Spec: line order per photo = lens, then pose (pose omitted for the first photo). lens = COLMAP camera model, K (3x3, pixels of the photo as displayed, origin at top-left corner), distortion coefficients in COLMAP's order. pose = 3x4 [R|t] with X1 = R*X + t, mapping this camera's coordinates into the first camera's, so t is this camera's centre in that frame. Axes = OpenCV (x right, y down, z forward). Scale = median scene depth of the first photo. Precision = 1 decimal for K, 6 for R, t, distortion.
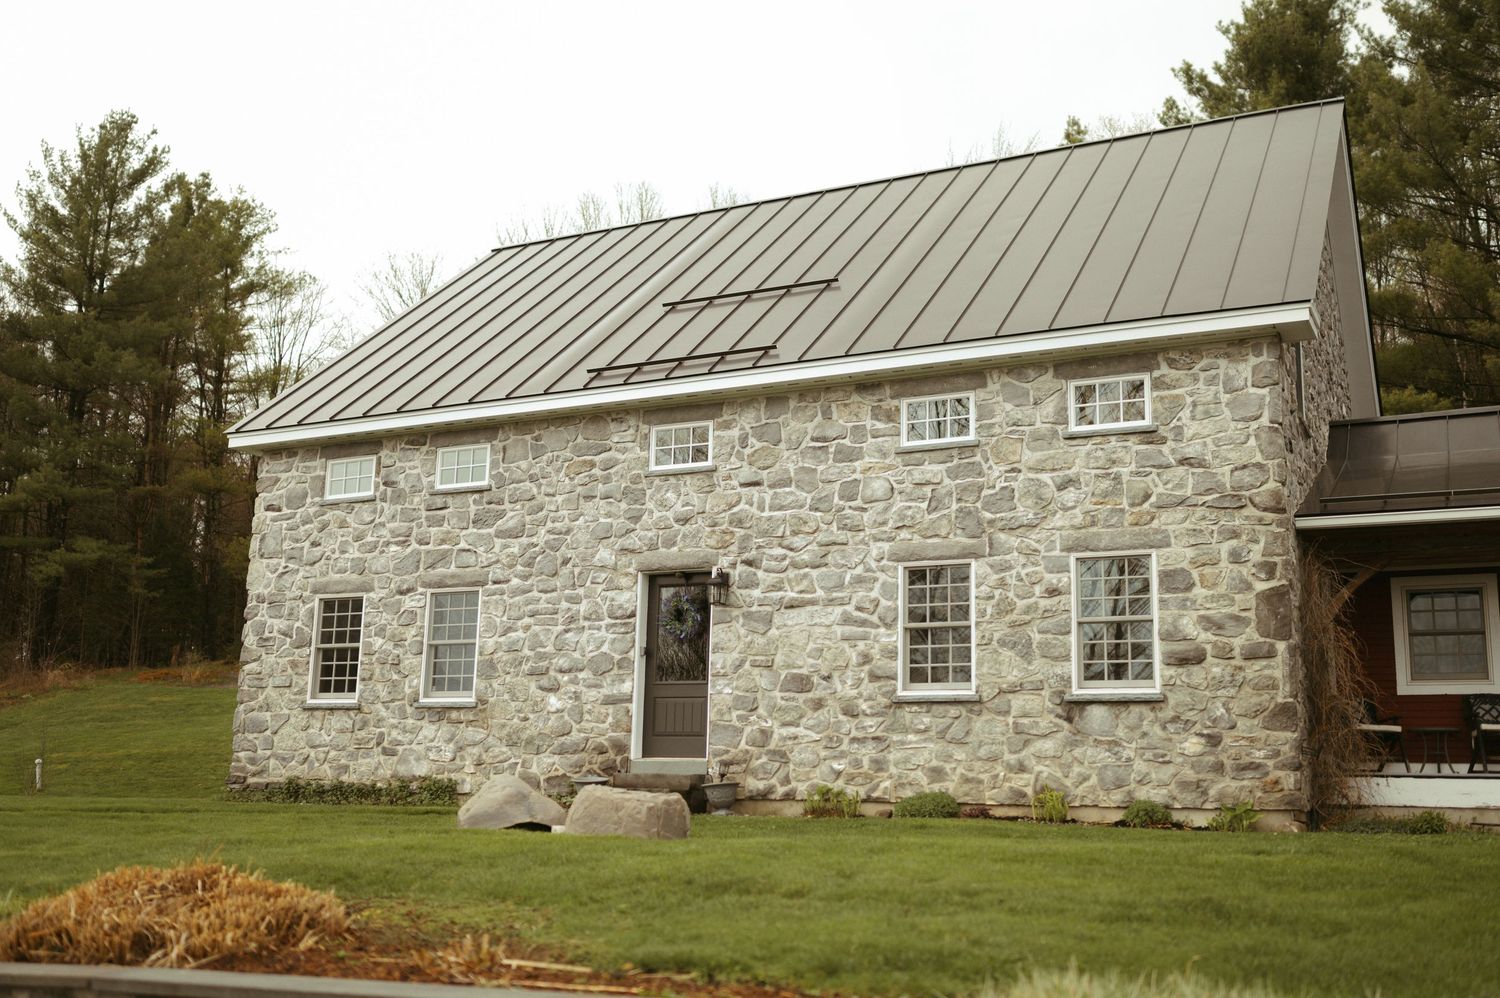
lens RADIAL K [[1501.3, 0, 750.0], [0, 1501.3, 499.0], [0, 0, 1]] dist [-0.003313, 0.001344]
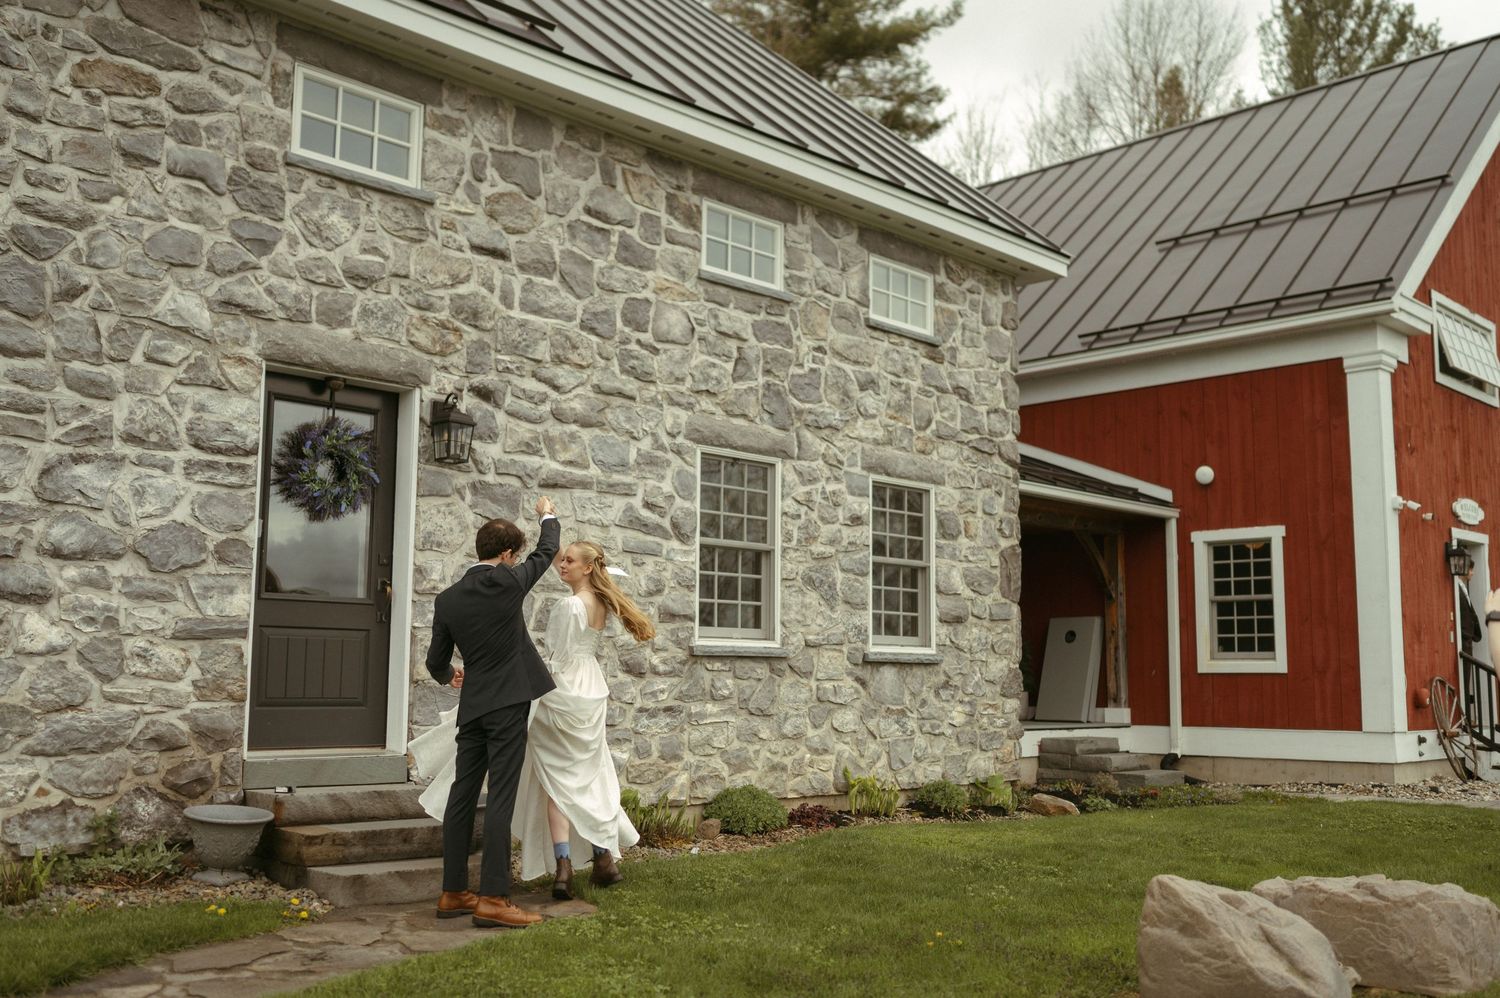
lens RADIAL K [[1449.8, 0, 751.6], [0, 1449.8, 512.0], [0, 0, 1]] dist [-0.000885, 0.009774]
pose [[0.293716, 0.088963, 0.951744, -0.483832], [-0.194747, 0.980346, -0.031537, 0.084353], [-0.935844, -0.176086, 0.305269, 0.753023]]
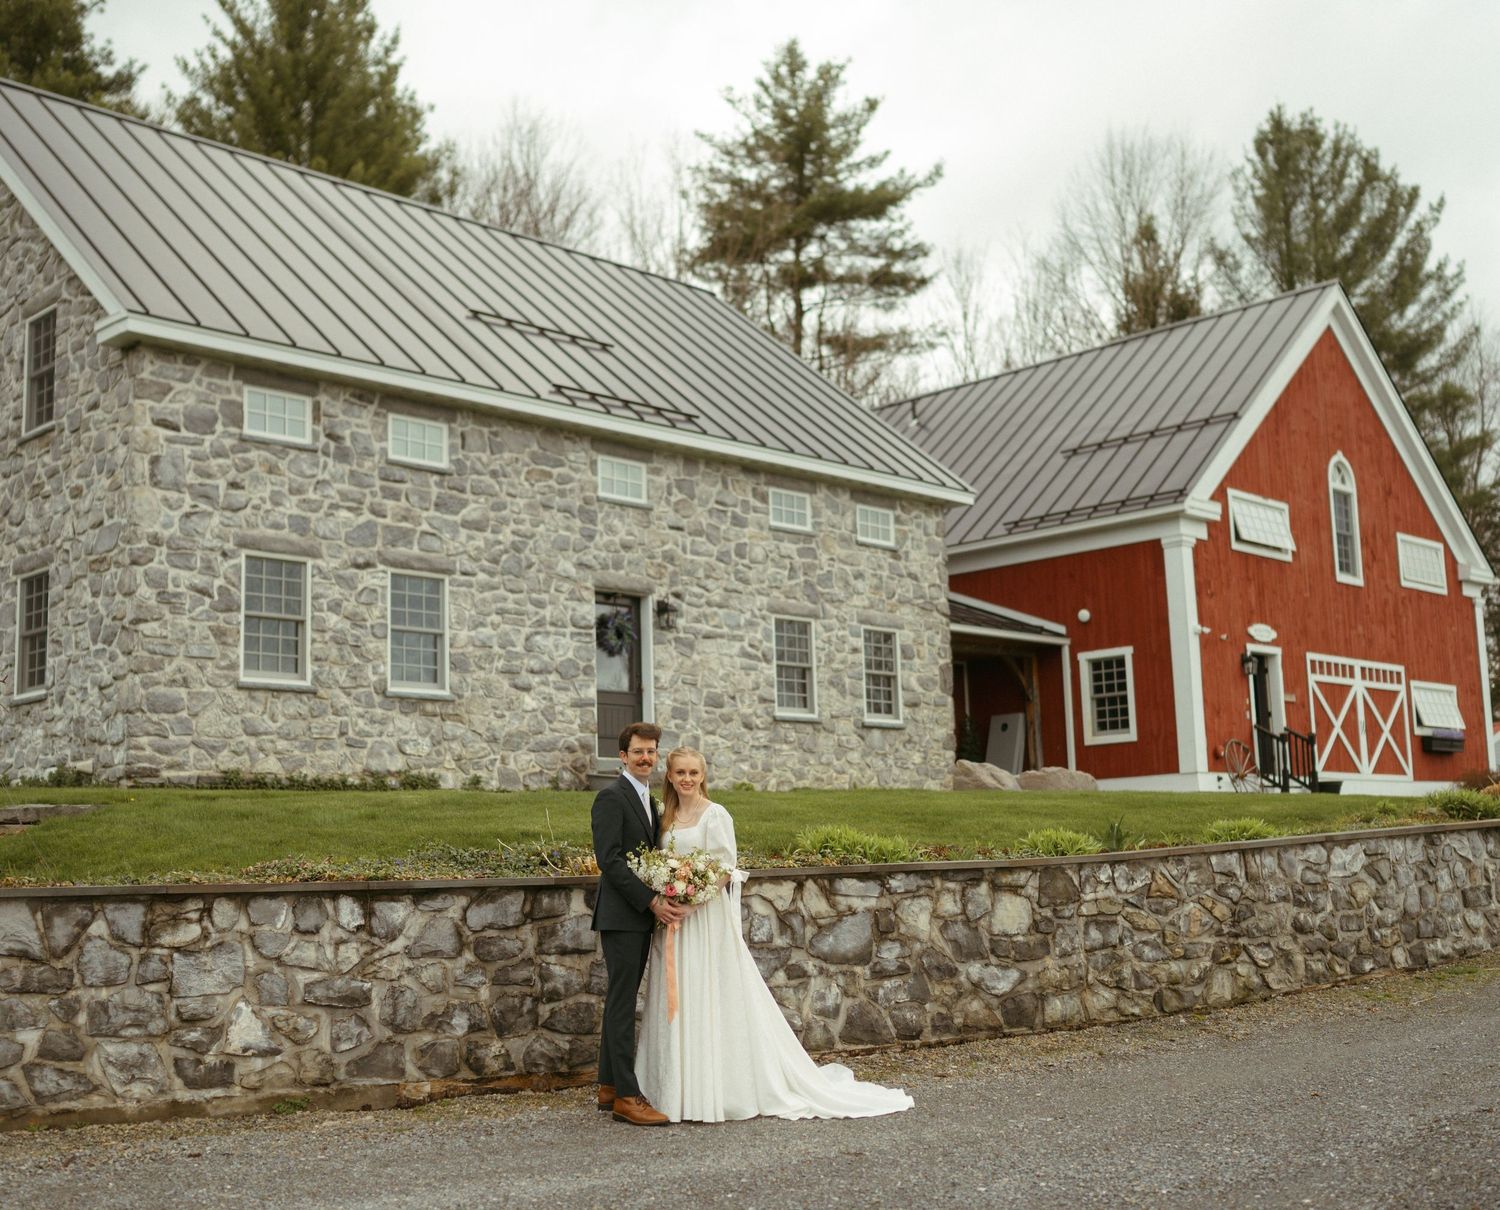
lens RADIAL K [[1804.8, 0, 721.0], [0, 1804.8, 609.8], [0, 0, 1]] dist [-0.000215, 0.003866]
pose [[0.304549, 0.108546, 0.946292, -1.352293], [-0.156984, 0.985619, -0.062534, 0.139281], [-0.939471, -0.129508, 0.317209, 0.528849]]
